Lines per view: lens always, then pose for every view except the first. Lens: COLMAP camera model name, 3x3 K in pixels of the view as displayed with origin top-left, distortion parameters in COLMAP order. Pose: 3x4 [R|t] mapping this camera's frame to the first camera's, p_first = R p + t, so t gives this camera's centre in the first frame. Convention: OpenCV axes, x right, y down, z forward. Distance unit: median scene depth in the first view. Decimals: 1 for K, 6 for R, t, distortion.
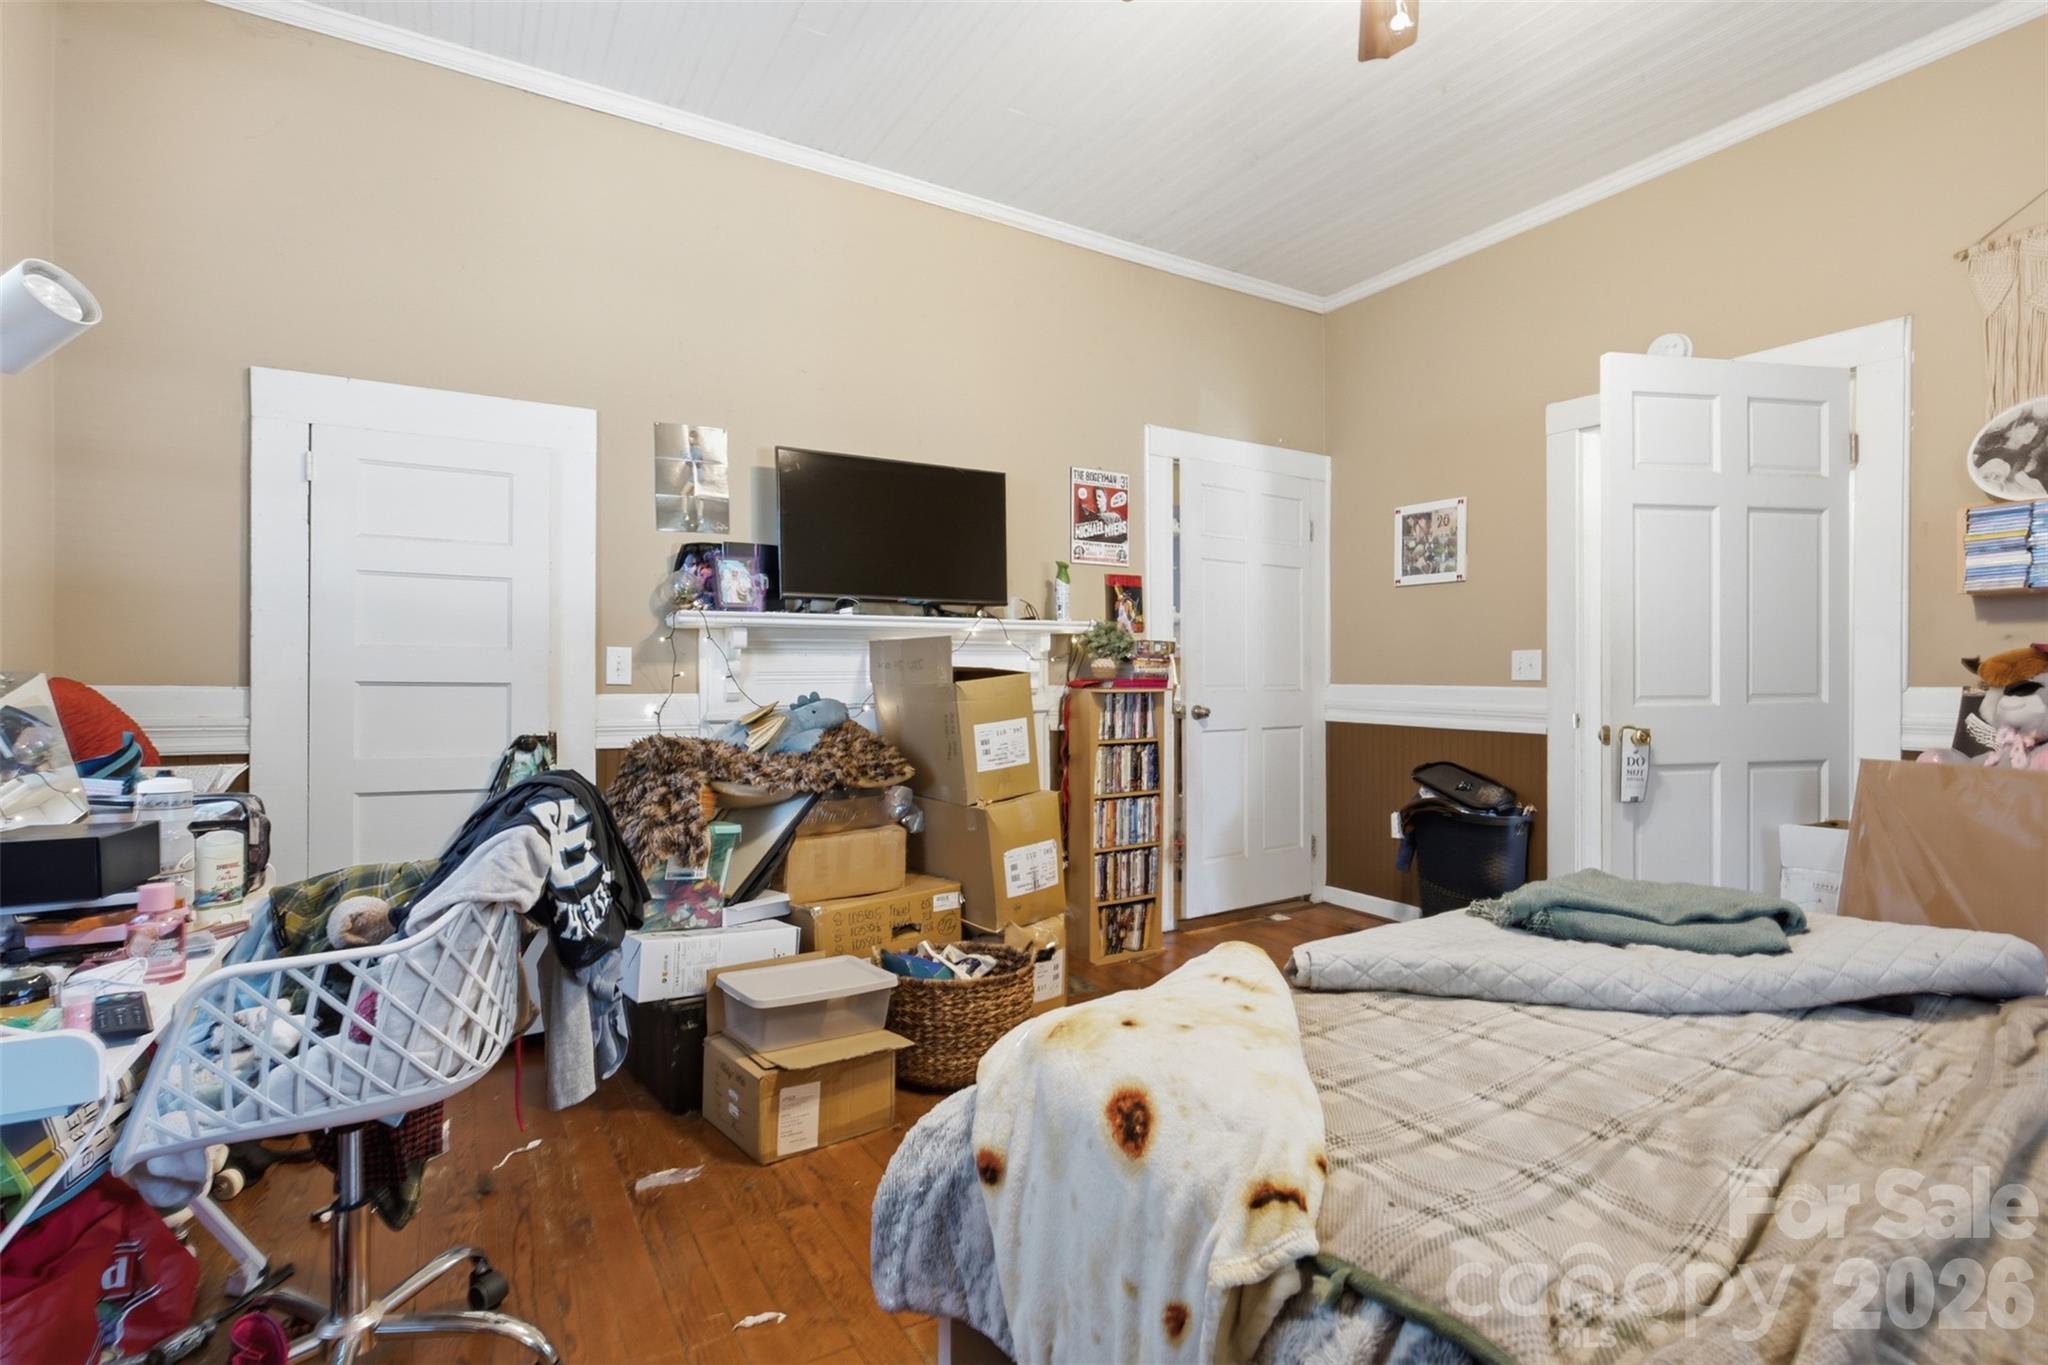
lens RADIAL K [[939.3, 0, 1024.0], [0, 939.3, 682.5], [0, 0, 1]] dist [0.002701, 0.000500]
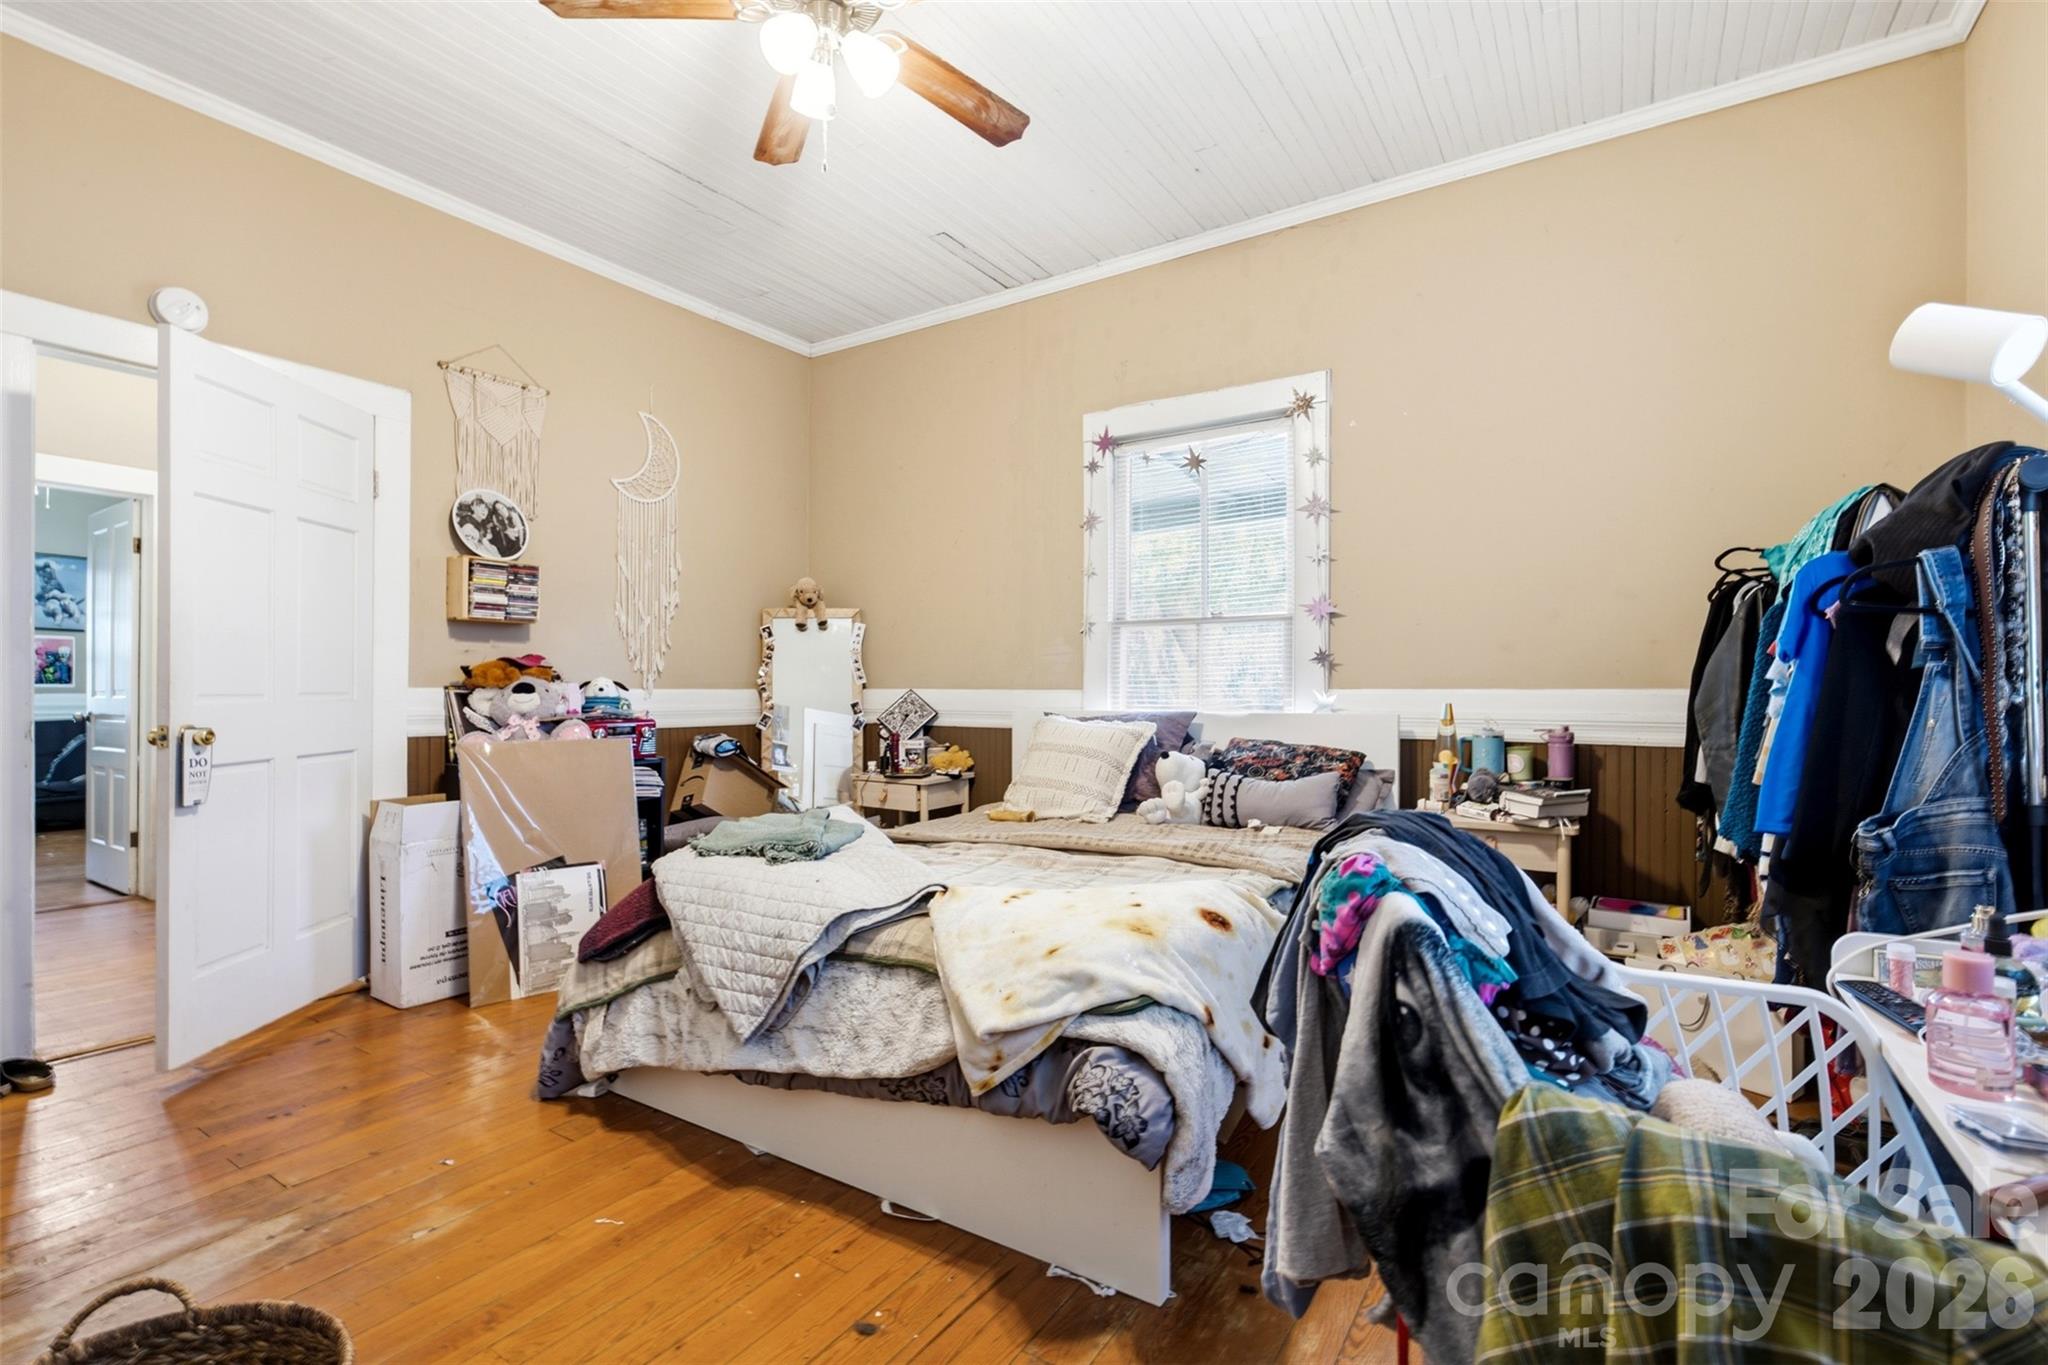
lens RADIAL K [[939.3, 0, 1024.0], [0, 939.3, 682.5], [0, 0, 1]] dist [0.002701, 0.000500]
pose [[-0.451357, -0.011590, 0.892268, -0.591145], [-0.005614, 0.999933, 0.010149, -0.021393], [-0.892326, -0.000428, -0.451392, 0.907914]]
